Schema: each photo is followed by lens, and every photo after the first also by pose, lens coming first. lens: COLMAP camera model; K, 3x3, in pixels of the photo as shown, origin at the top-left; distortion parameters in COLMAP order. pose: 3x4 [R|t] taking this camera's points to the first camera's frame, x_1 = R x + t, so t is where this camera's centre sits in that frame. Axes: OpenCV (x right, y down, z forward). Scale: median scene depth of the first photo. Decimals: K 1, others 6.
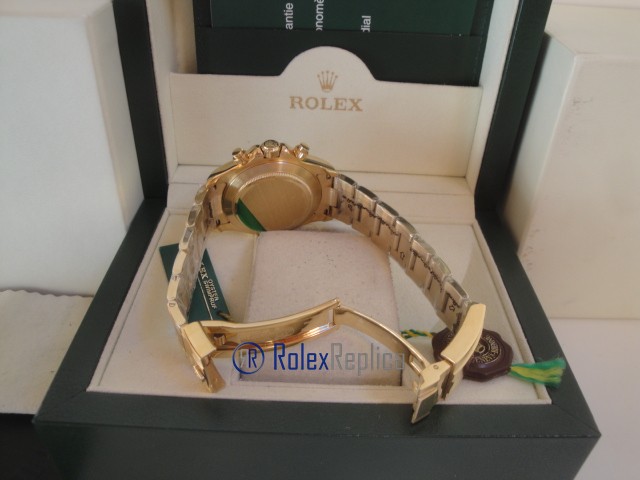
lens RADIAL K [[528.5, 0, 321.4], [0, 528.5, 235.8], [0, 0, 1]] dist [-0.155909, 0.103377]
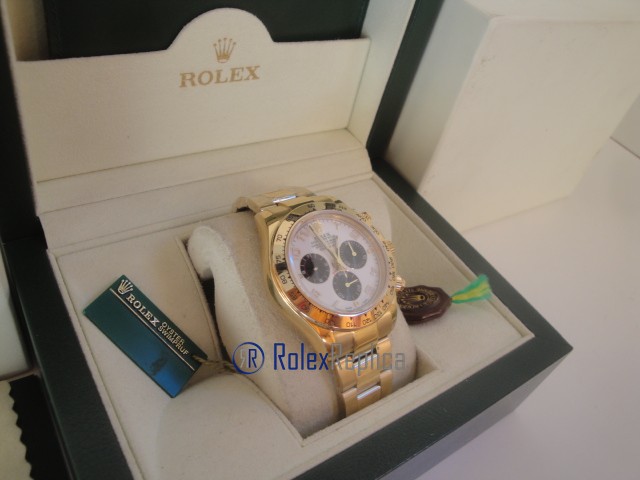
lens RADIAL K [[528.5, 0, 320.6], [0, 528.5, 234.8], [0, 0, 1]] dist [-0.155909, 0.103377]
pose [[0.819103, -0.274337, 0.503796, -0.356133], [0.162422, 0.953207, 0.254983, -0.203638], [-0.550173, -0.127030, 0.825332, 0.211735]]
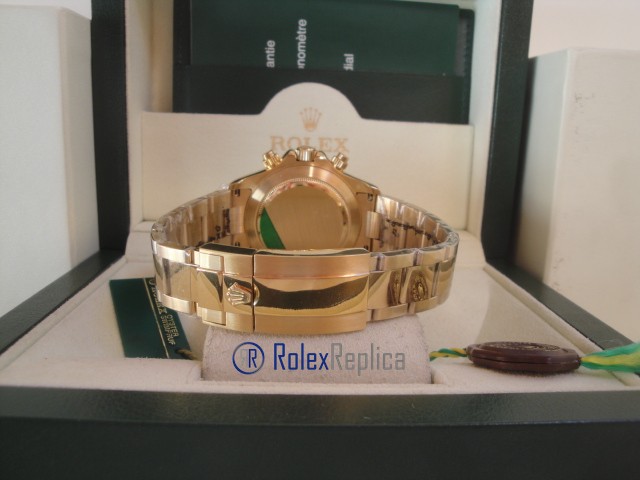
lens RADIAL K [[528.5, 0, 318.6], [0, 528.5, 229.5], [0, 0, 1]] dist [-0.155909, 0.103377]
pose [[0.998716, -0.017623, 0.047486, -0.022934], [0.035185, 0.915777, -0.400144, 0.267966], [-0.036435, 0.401301, 0.915221, 0.214407]]
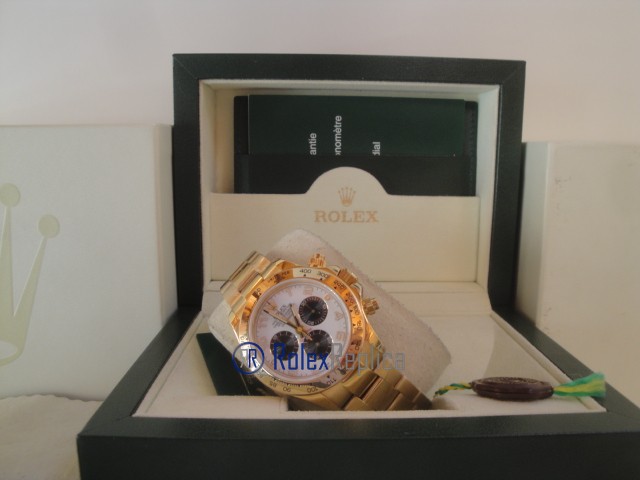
lens RADIAL K [[528.5, 0, 326.8], [0, 528.5, 237.3], [0, 0, 1]] dist [-0.155909, 0.103377]
pose [[0.998746, -0.039260, 0.031054, -0.074016], [0.048878, 0.898724, -0.435781, 0.298476], [-0.010800, 0.436753, 0.899517, -0.017296]]
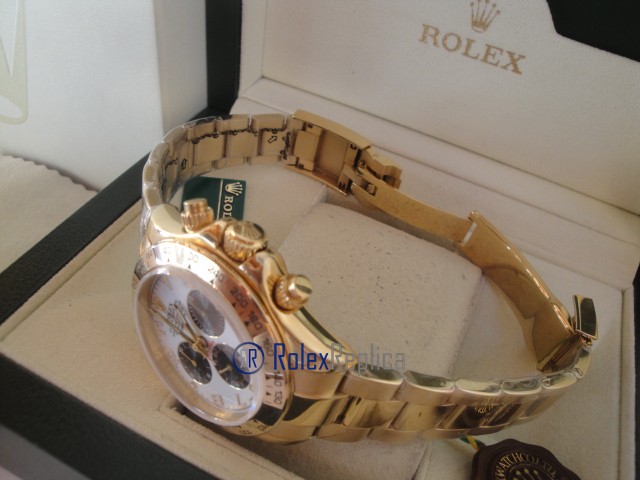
lens RADIAL K [[528.5, 0, 323.7], [0, 528.5, 245.9], [0, 0, 1]] dist [-0.155909, 0.103377]
pose [[0.914981, 0.337326, -0.221408, 0.068593], [-0.308275, 0.938451, 0.155811, -0.059827], [0.260340, -0.074310, 0.962653, 0.305702]]
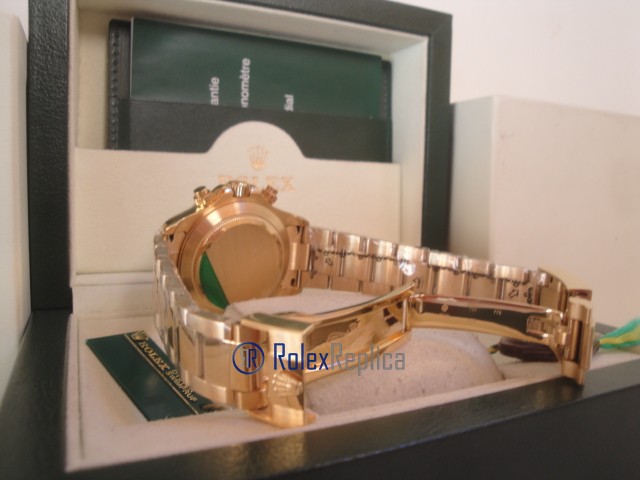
lens RADIAL K [[528.5, 0, 322.5], [0, 528.5, 231.4], [0, 0, 1]] dist [-0.155909, 0.103377]
pose [[0.901885, -0.059136, 0.427909, -0.295813], [0.264364, 0.858980, -0.438481, 0.258379], [-0.341635, 0.508583, 0.790335, 0.291052]]
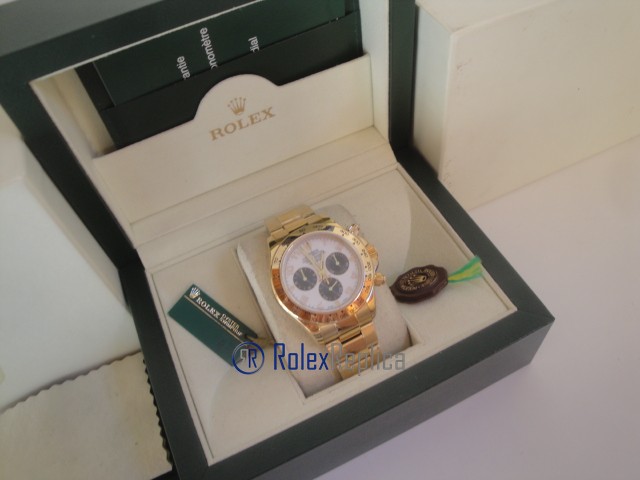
lens RADIAL K [[528.5, 0, 325.2], [0, 528.5, 235.7], [0, 0, 1]] dist [-0.155909, 0.103377]
pose [[0.892202, -0.424345, 0.154618, -0.106143], [0.359317, 0.874342, 0.326218, -0.351199], [-0.273618, -0.235496, 0.932564, -0.095257]]
